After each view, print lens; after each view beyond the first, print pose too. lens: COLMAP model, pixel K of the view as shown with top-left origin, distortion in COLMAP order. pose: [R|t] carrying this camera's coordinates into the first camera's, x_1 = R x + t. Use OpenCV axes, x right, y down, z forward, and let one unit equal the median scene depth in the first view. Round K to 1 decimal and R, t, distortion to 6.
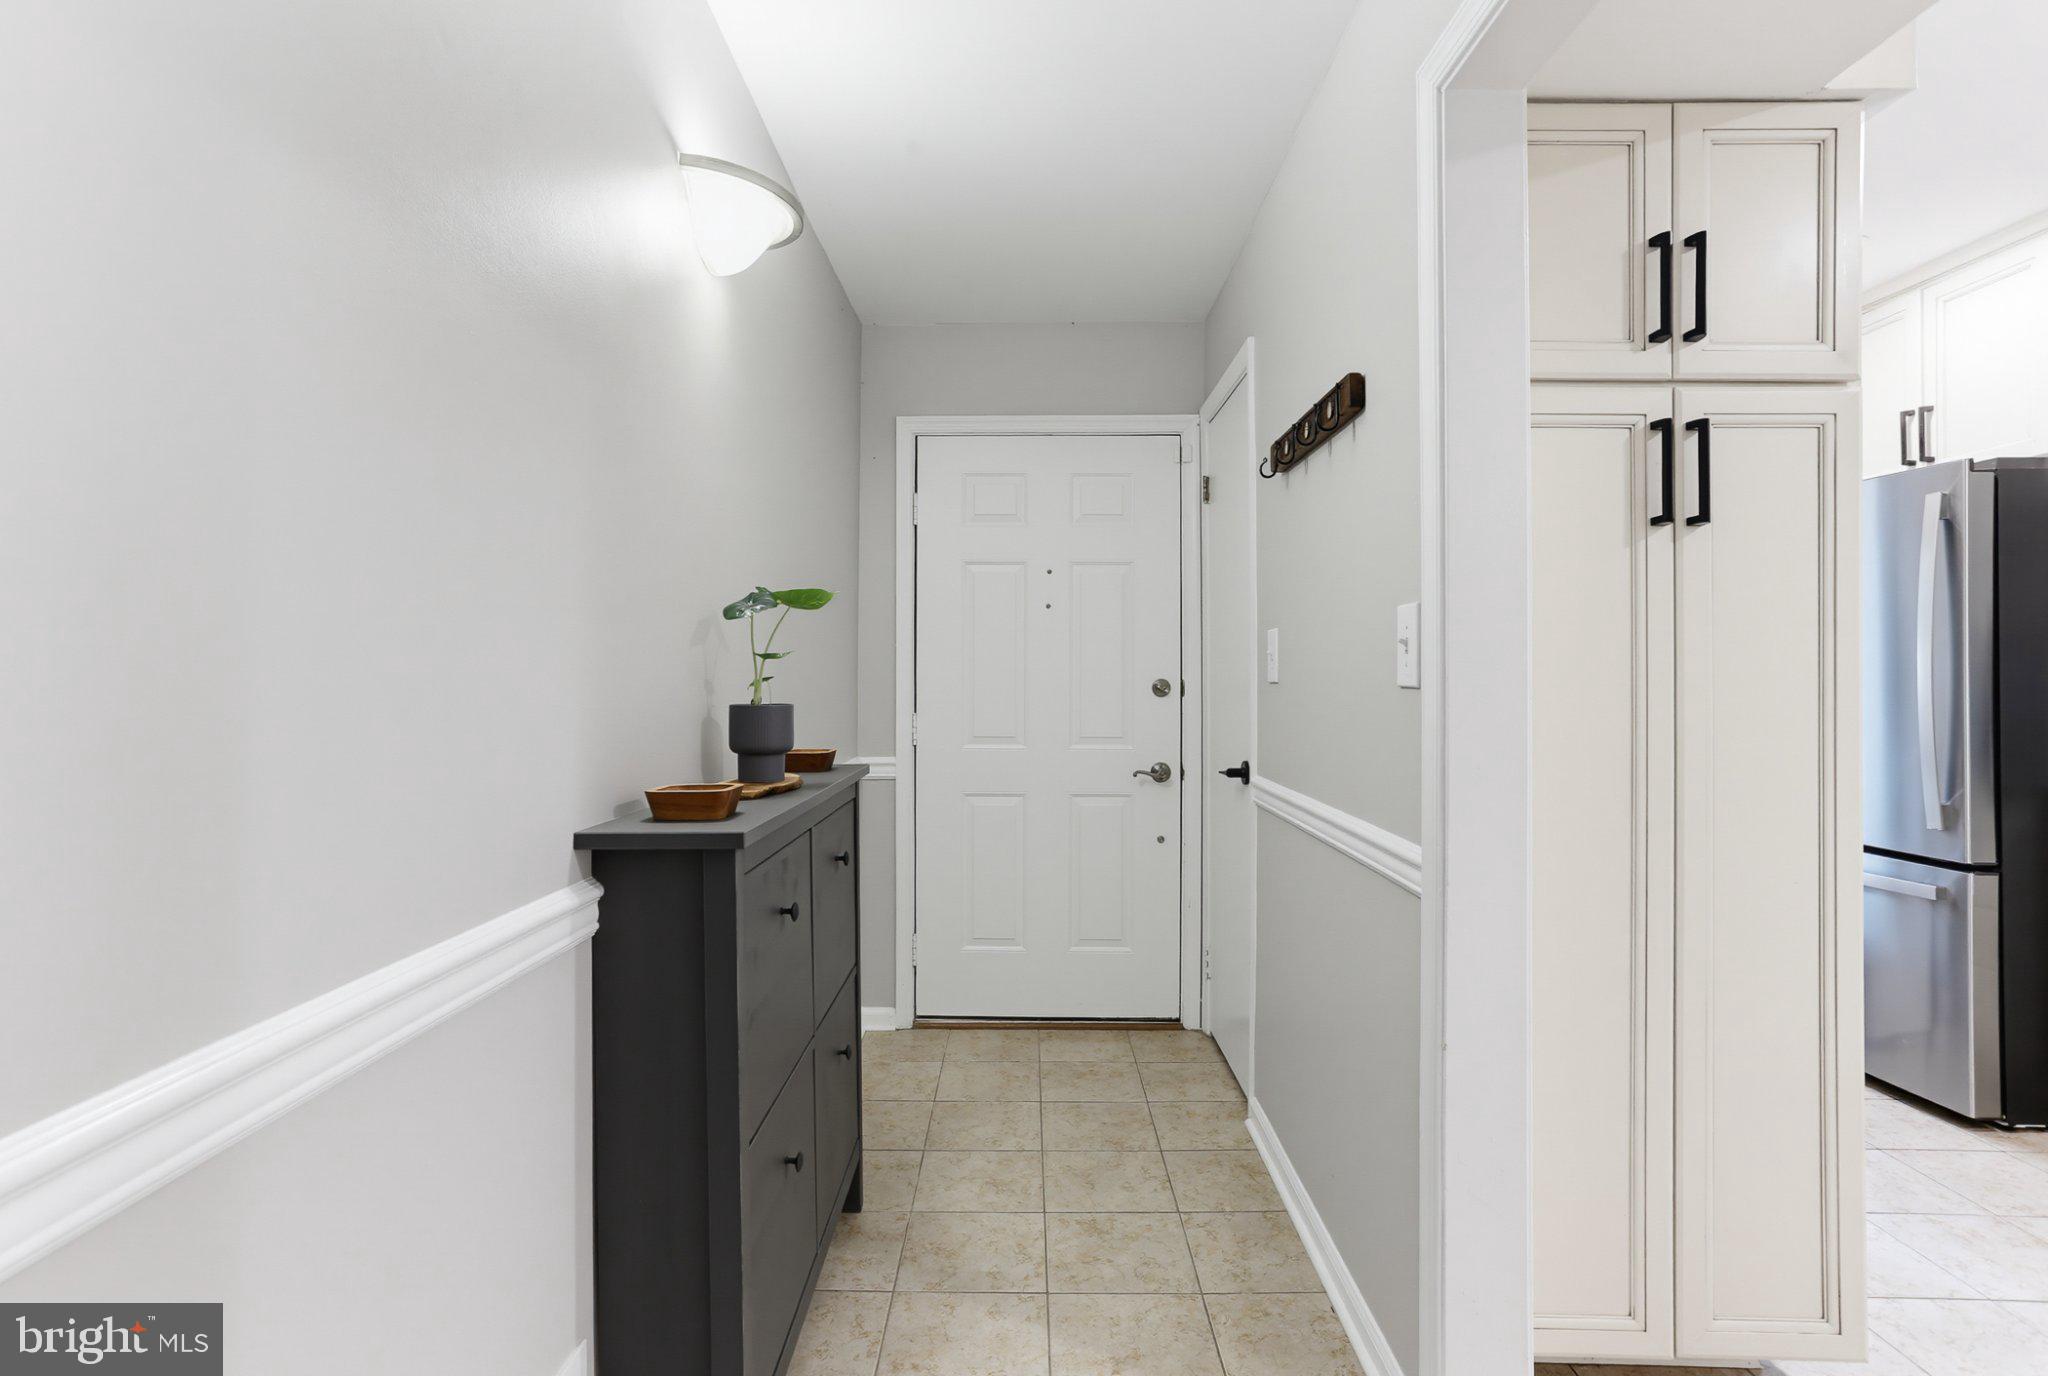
lens RADIAL K [[1024.5, 0, 1020.5], [0, 1024.5, 676.7], [0, 0, 1]] dist [0.000590, 0.012411]
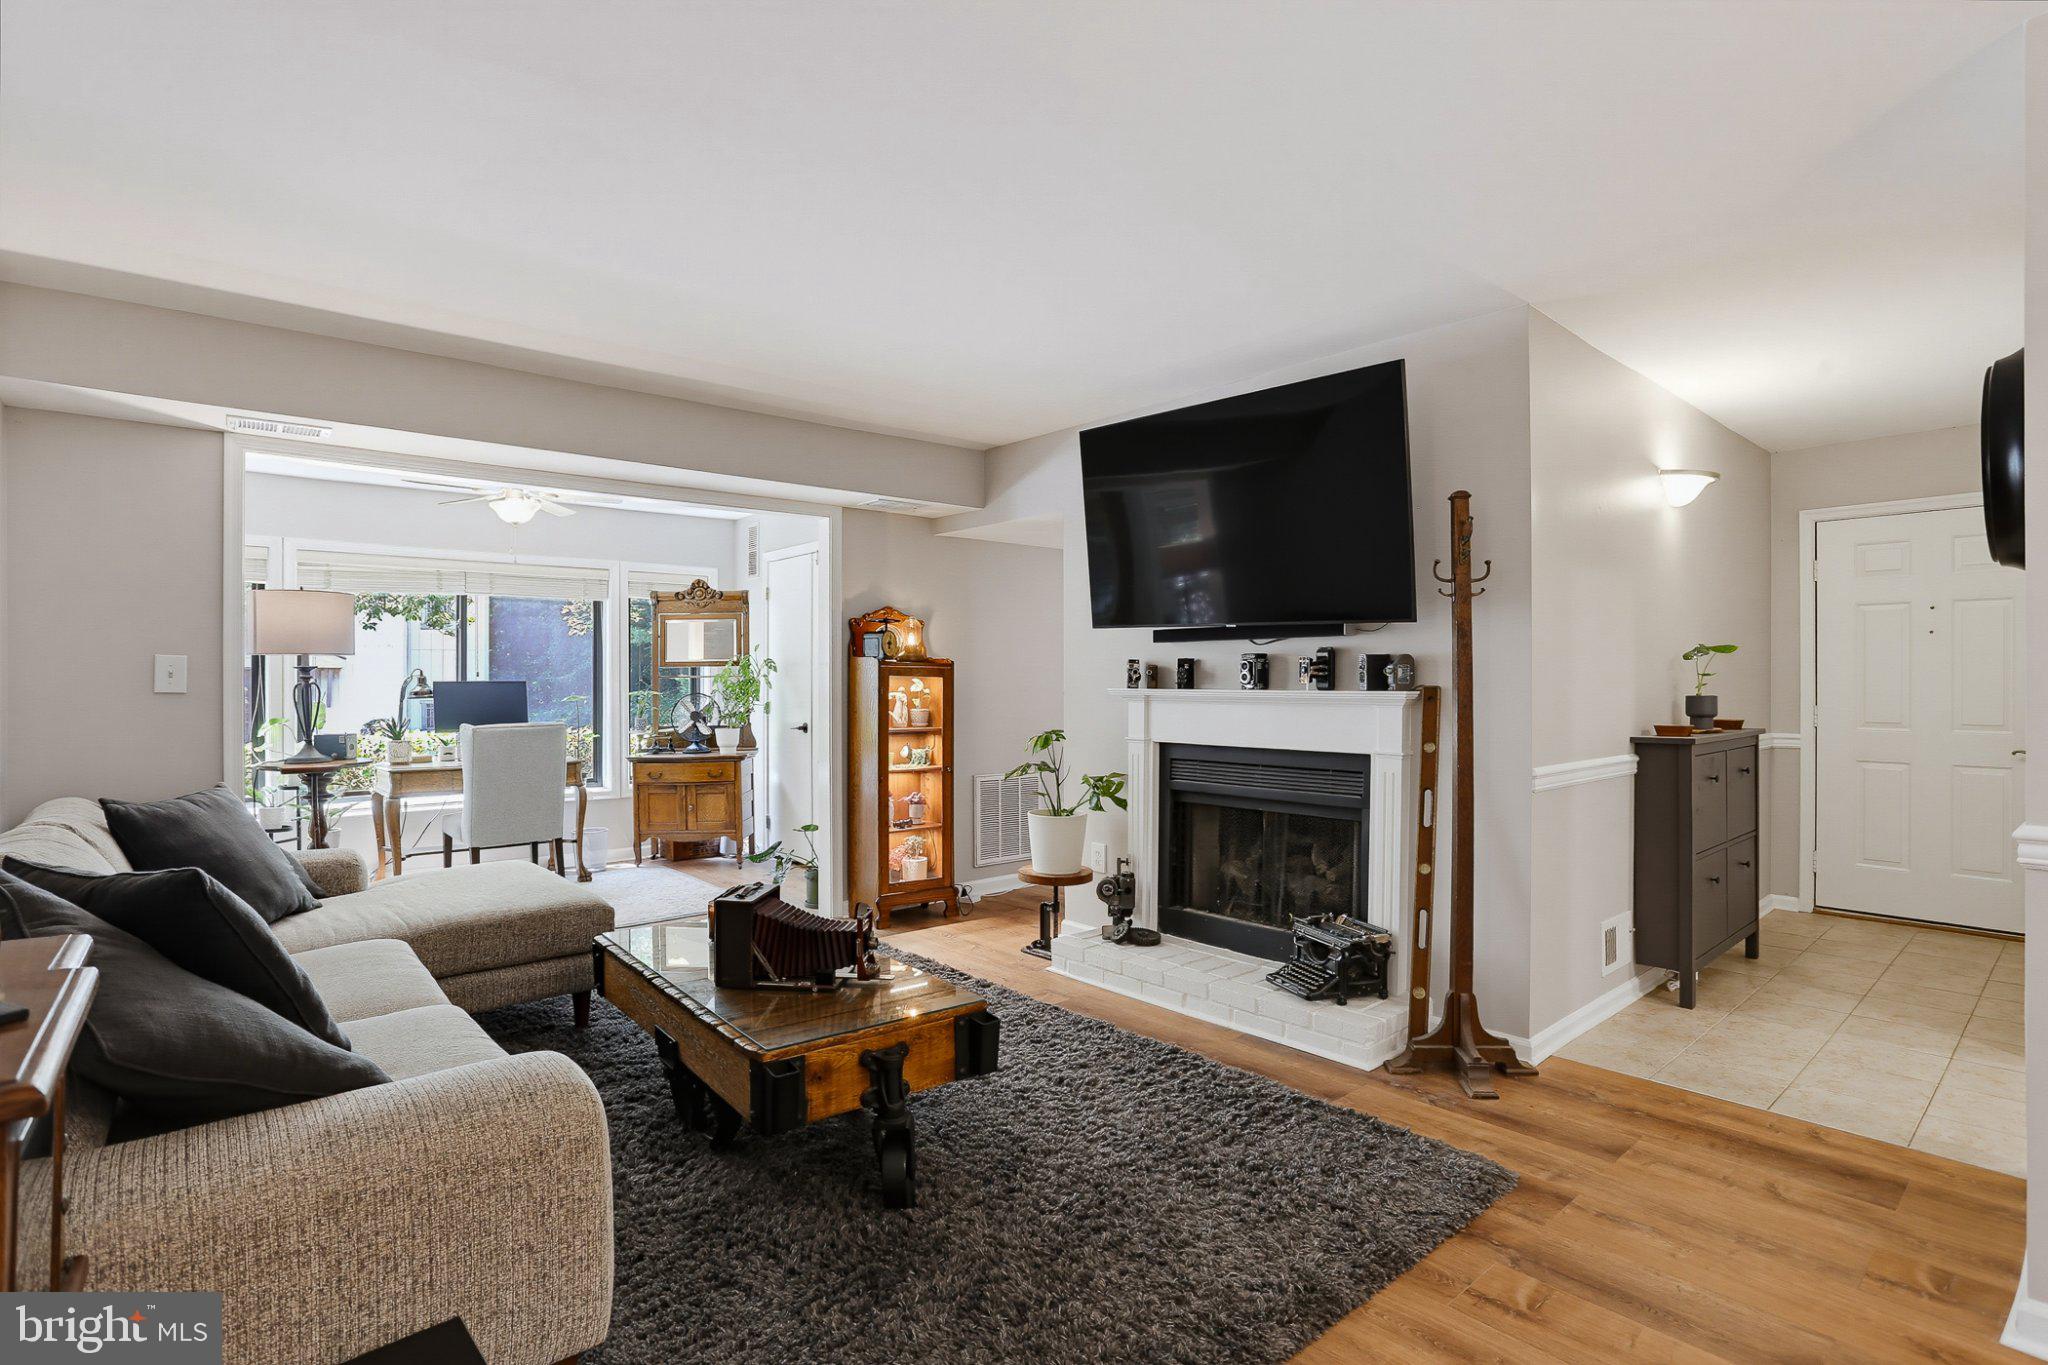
lens RADIAL K [[999.8, 0, 1014.7], [0, 999.8, 681.9], [0, 0, 1]] dist [-0.075017, 0.030222]
pose [[0.652894, -0.000205, -0.757450, 0.375495], [0.004536, 0.999983, 0.003639, -0.018274], [0.757436, -0.005812, 0.652883, -1.529811]]
